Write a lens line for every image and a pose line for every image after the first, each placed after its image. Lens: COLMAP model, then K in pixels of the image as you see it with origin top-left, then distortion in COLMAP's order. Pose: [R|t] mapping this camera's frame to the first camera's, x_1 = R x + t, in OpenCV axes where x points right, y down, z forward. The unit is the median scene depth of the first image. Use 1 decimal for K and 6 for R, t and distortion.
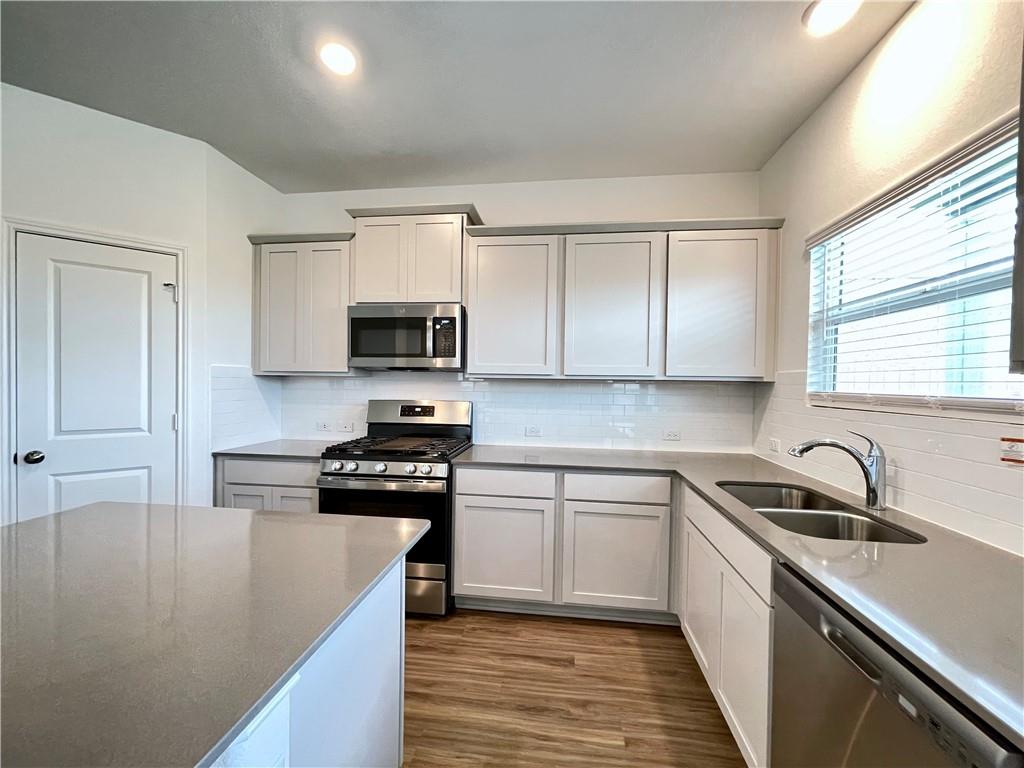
lens RADIAL K [[418.2, 0, 499.1], [0, 418.2, 390.4], [0, 0, 1]] dist [-0.002041, -0.000166]
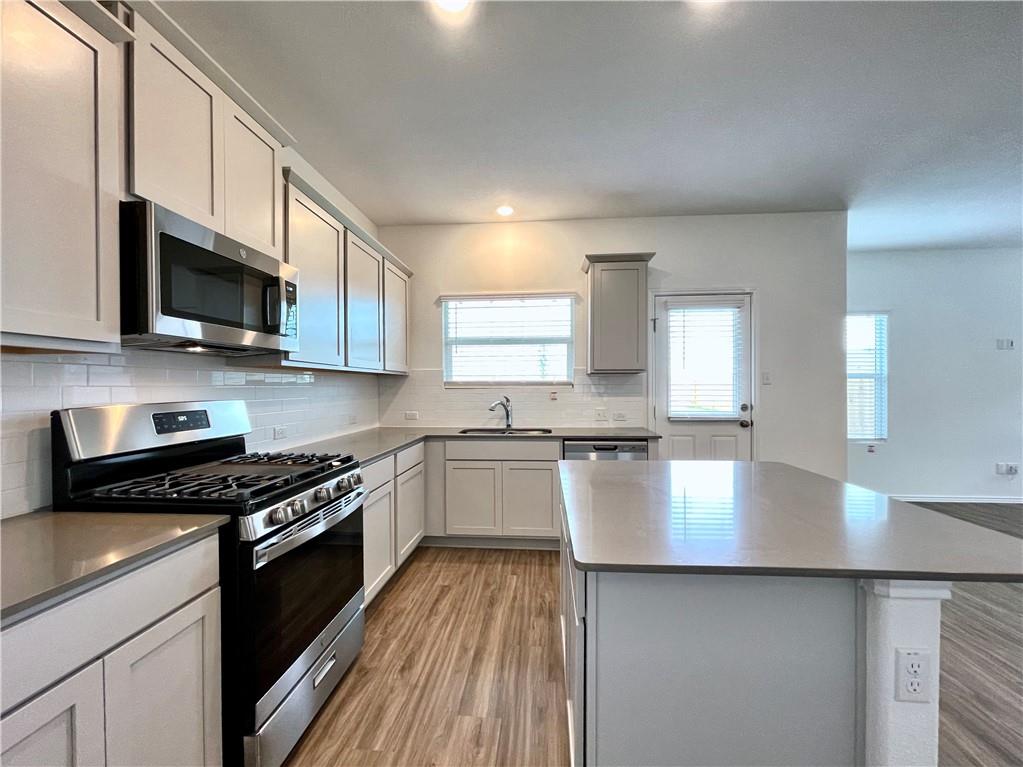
lens RADIAL K [[422.4, 0, 518.2], [0, 422.4, 387.1], [0, 0, 1]] dist [0.001244, 0.000187]
pose [[-0.061997, -0.017470, 0.997923, -1.101536], [0.021180, 0.999599, 0.018815, 0.002464], [-0.997852, 0.022303, -0.061602, 0.797200]]
